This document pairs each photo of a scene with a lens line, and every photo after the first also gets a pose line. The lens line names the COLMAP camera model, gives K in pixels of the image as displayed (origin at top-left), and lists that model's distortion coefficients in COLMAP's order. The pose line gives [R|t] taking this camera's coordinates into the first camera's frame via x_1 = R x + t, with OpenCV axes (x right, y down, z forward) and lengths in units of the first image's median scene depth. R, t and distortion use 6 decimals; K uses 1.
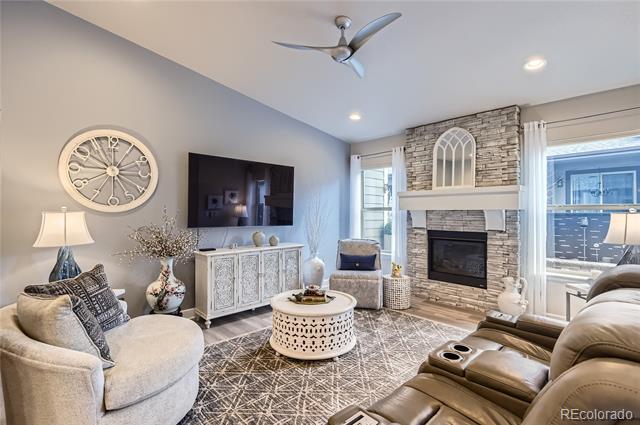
lens RADIAL K [[298.7, 0, 328.9], [0, 298.7, 211.5], [0, 0, 1]] dist [-0.000867, -0.002219]
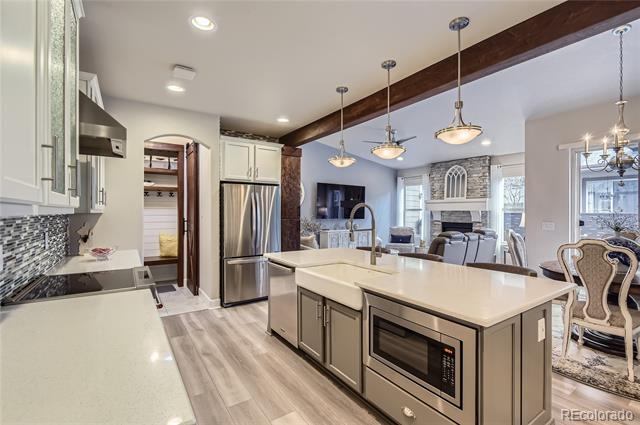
lens RADIAL K [[298.7, 0, 320.1], [0, 298.7, 212.2], [0, 0, 1]] dist [-0.000867, -0.002219]
pose [[0.982835, 0.005264, -0.184412, -0.059331], [-0.003951, 0.999964, 0.007489, -0.007189], [0.184445, -0.006632, 0.982820, -0.997744]]
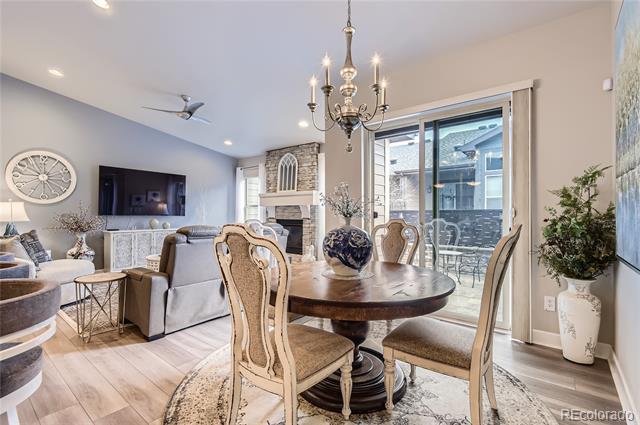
lens RADIAL K [[298.7, 0, 331.2], [0, 298.7, 214.9], [0, 0, 1]] dist [-0.000867, -0.002219]
pose [[0.991295, 0.006431, 0.131502, 0.470131], [-0.006716, 0.999976, 0.001724, 0.040539], [-0.131488, -0.002593, 0.991314, -0.618076]]
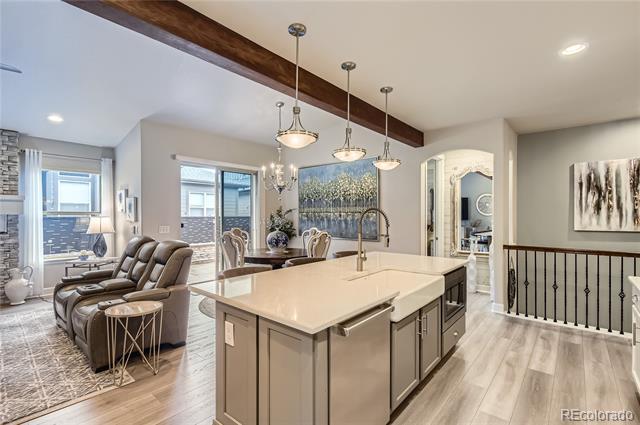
lens RADIAL K [[298.7, 0, 319.5], [0, 298.7, 217.9], [0, 0, 1]] dist [-0.000867, -0.002219]
pose [[-0.105150, -0.004260, 0.994447, -0.715226], [-0.005869, 0.999976, 0.003664, -0.004085], [-0.994439, -0.005451, -0.105173, -0.130849]]
